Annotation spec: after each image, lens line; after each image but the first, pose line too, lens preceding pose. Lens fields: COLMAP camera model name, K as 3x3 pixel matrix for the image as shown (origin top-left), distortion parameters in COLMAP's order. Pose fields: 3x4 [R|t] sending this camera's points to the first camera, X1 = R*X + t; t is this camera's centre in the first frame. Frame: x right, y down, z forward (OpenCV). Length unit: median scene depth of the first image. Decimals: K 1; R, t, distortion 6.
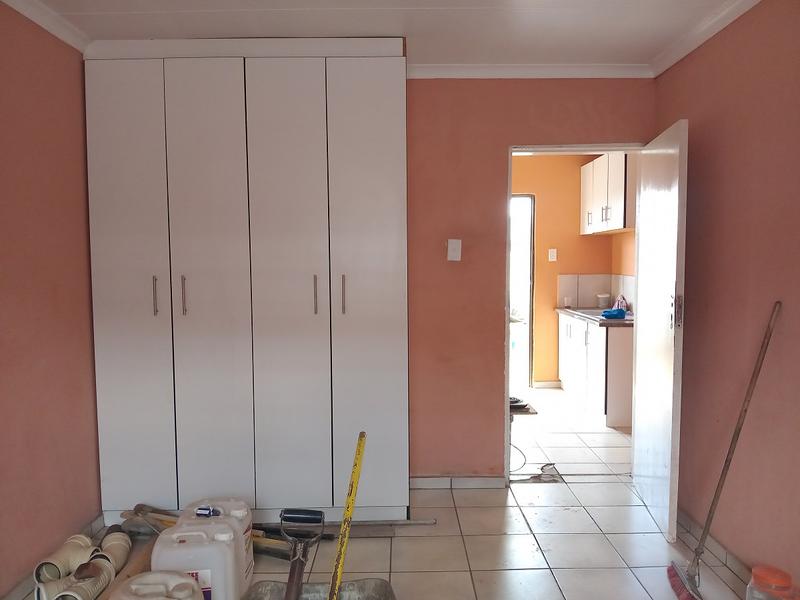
lens RADIAL K [[611.5, 0, 405.6], [0, 611.5, 299.1], [0, 0, 1]] dist [0.105400, -0.196255]
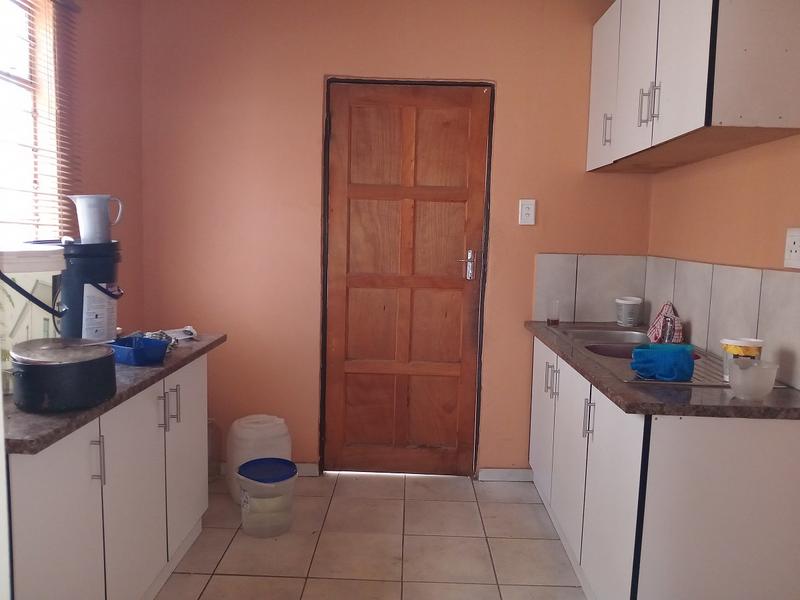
lens RADIAL K [[611.5, 0, 405.6], [0, 611.5, 299.1], [0, 0, 1]] dist [0.105400, -0.196255]
pose [[0.999231, 0.036102, -0.015285, 0.155753], [-0.035446, 0.998520, 0.041248, -0.020552], [0.016752, -0.040675, 0.999032, 0.521543]]
